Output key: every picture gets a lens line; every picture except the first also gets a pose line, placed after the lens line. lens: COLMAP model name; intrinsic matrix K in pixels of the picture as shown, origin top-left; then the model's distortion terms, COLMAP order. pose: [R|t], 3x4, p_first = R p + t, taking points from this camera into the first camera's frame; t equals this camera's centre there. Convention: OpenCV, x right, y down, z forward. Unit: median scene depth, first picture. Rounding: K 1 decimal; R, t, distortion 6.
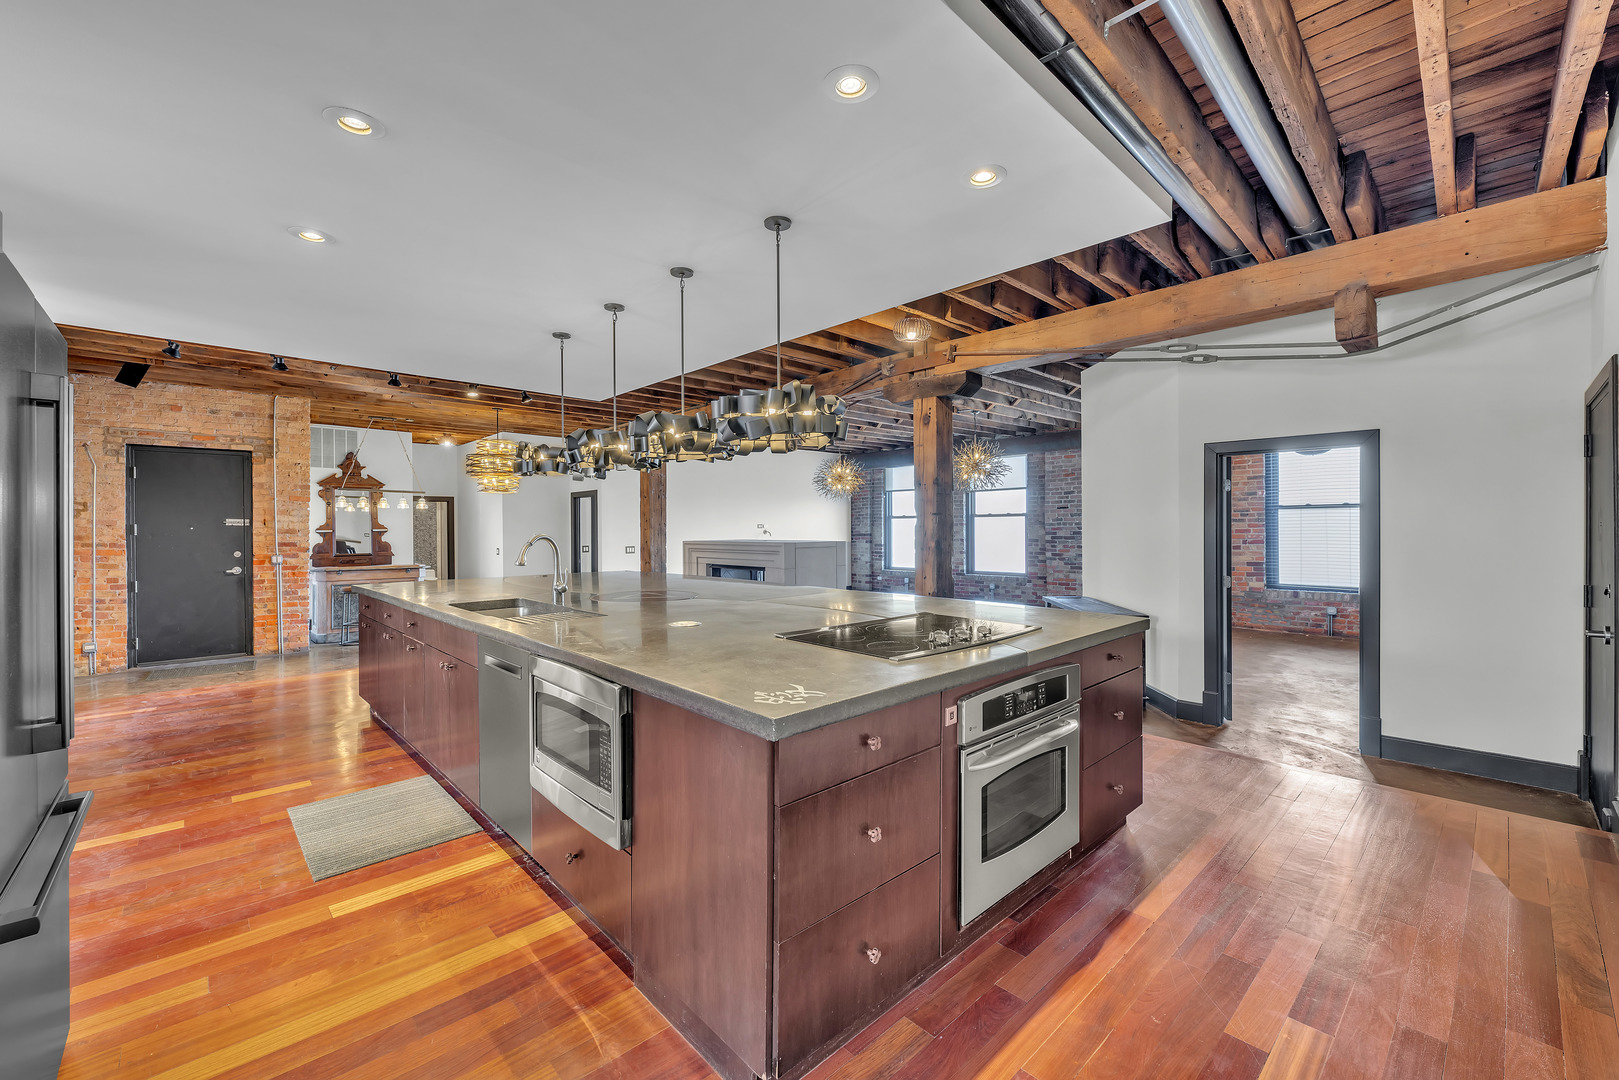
lens RADIAL K [[660.5, 0, 802.0], [0, 660.5, 532.8], [0, 0, 1]] dist [0.005102, -0.001262]
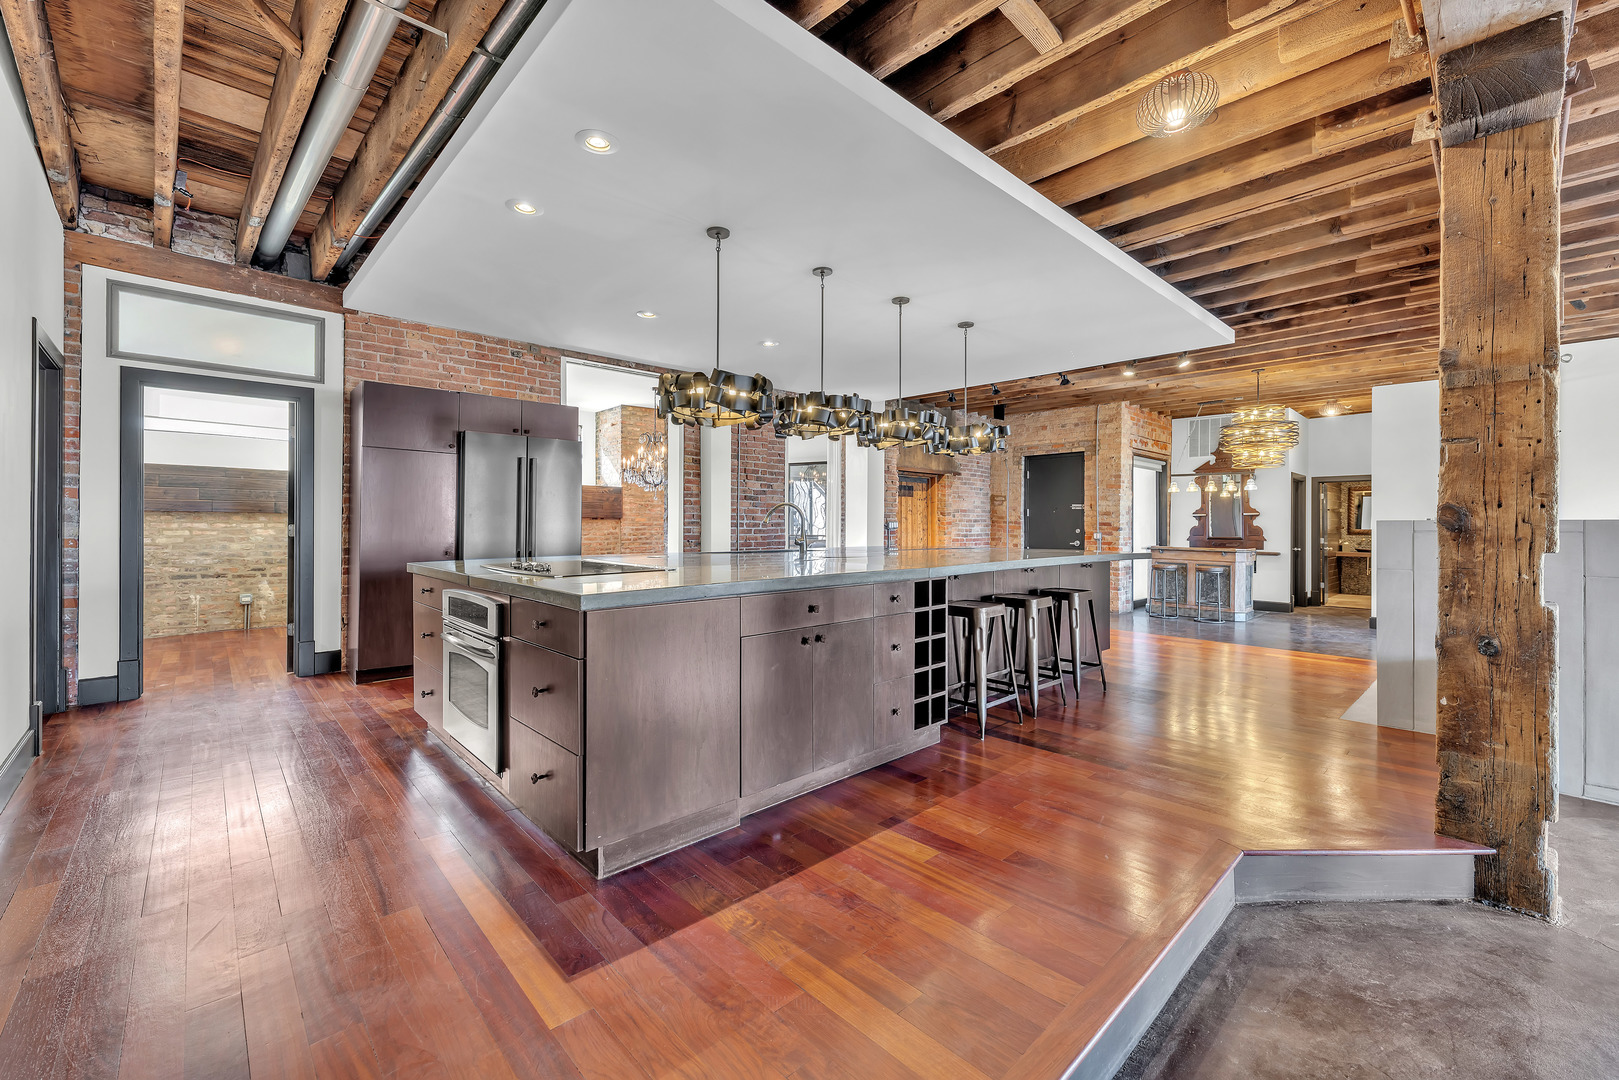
lens RADIAL K [[660.5, 0, 801.1], [0, 660.5, 524.9], [0, 0, 1]] dist [0.005102, -0.001262]
pose [[-0.000373, 0.007066, -0.999975, 0.358564], [-0.011145, 0.999913, 0.007070, 0.013305], [0.999938, 0.011147, -0.000294, 0.348159]]
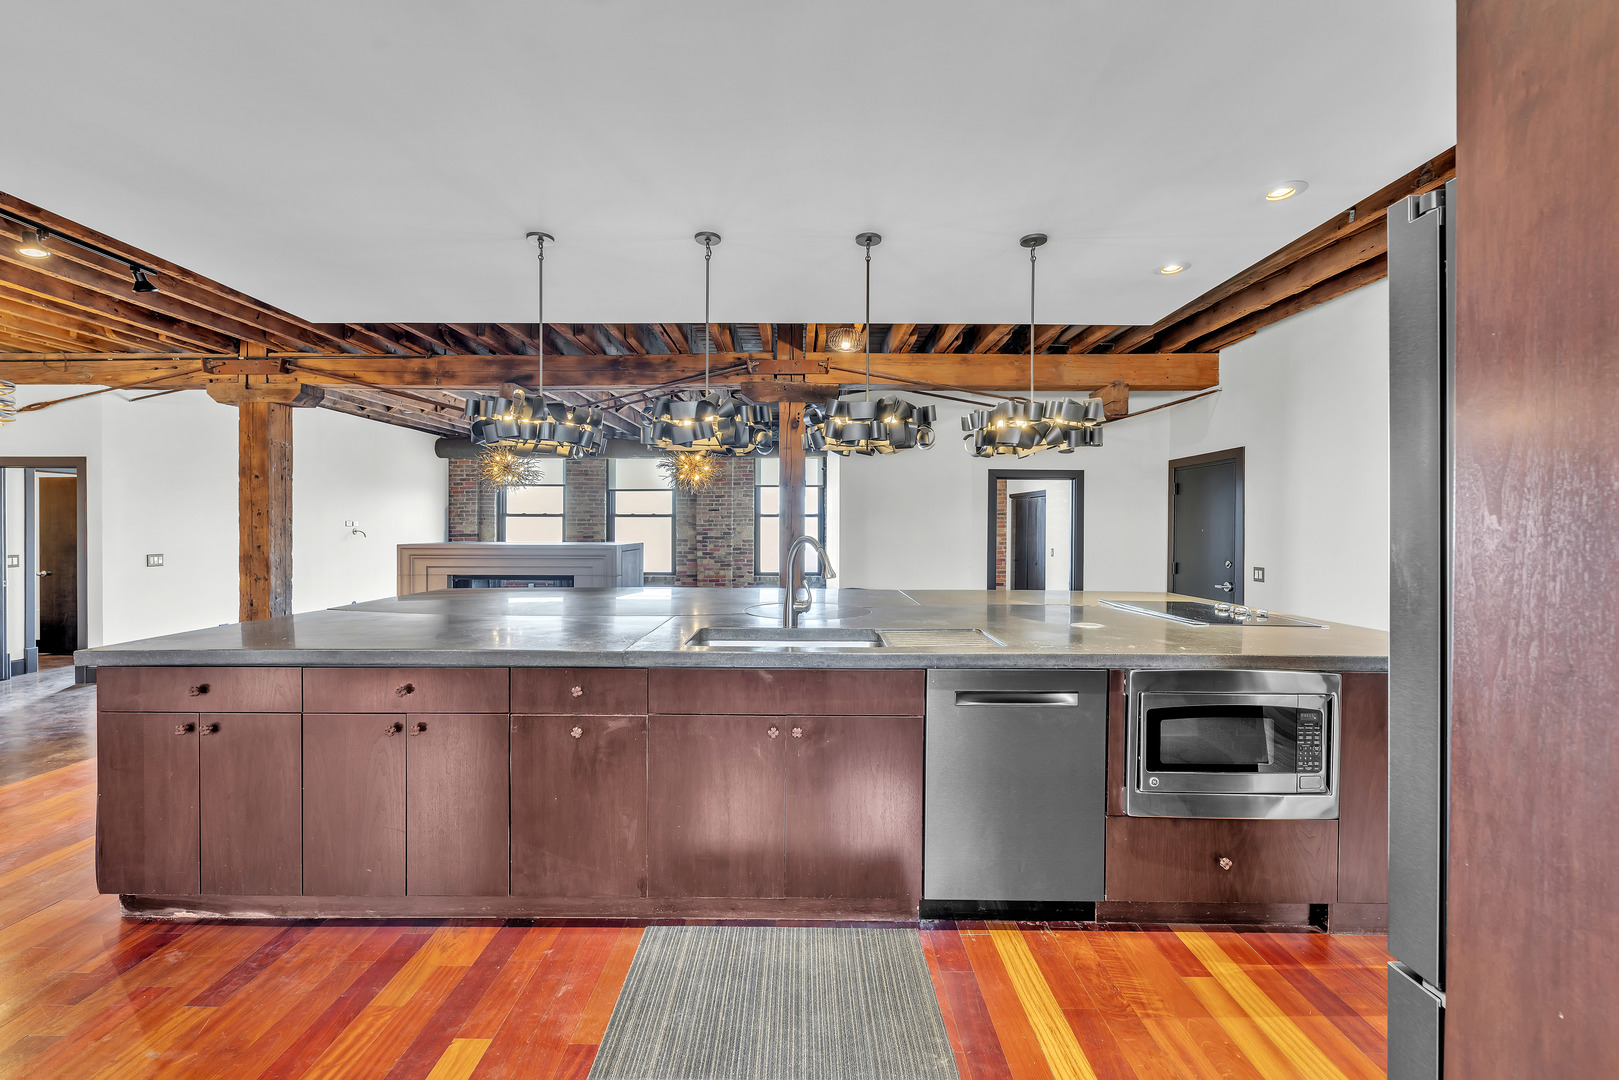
lens RADIAL K [[660.5, 0, 804.7], [0, 660.5, 532.7], [0, 0, 1]] dist [0.005102, -0.001262]
pose [[0.685364, 0.002598, 0.728196, -0.324169], [-0.002981, 0.999995, -0.000762, -0.000653], [-0.728195, -0.001649, 0.685368, 0.167111]]
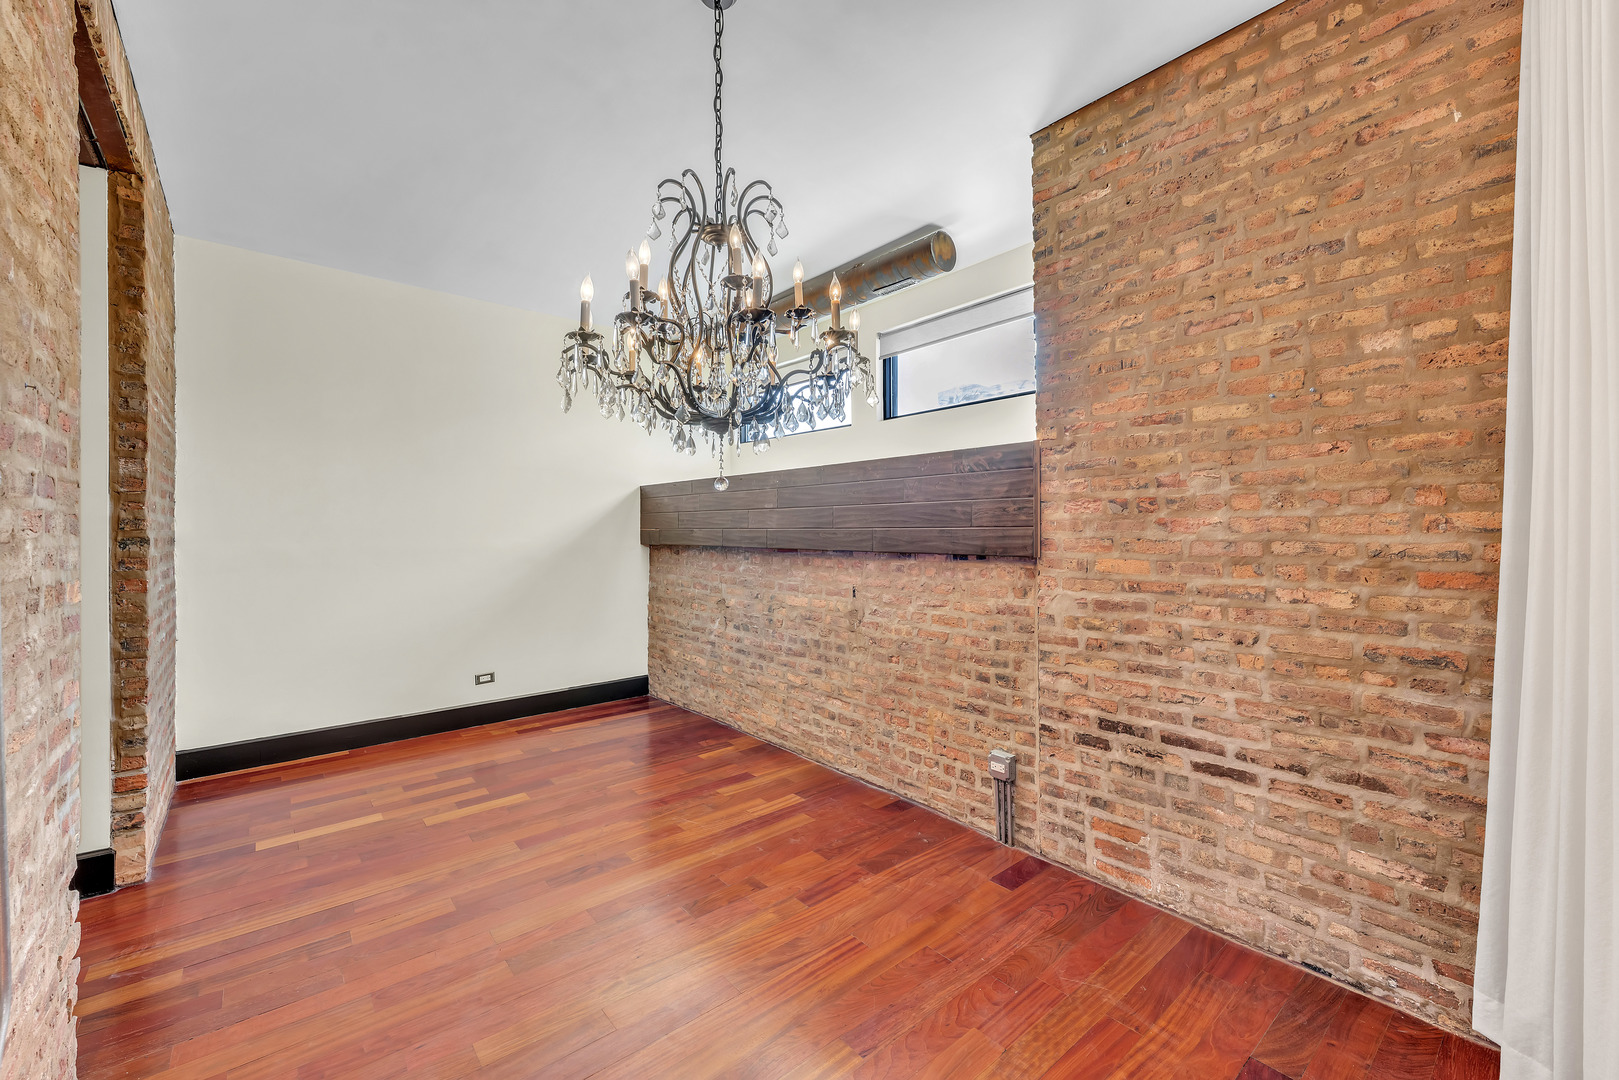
lens RADIAL K [[660.5, 0, 806.4], [0, 660.5, 530.0], [0, 0, 1]] dist [0.005102, -0.001262]
pose [[-0.999303, 0.014042, 0.034583, -0.553310], [0.014355, 0.999858, 0.008820, -0.001789], [-0.034454, 0.009310, -0.999363, 0.346352]]
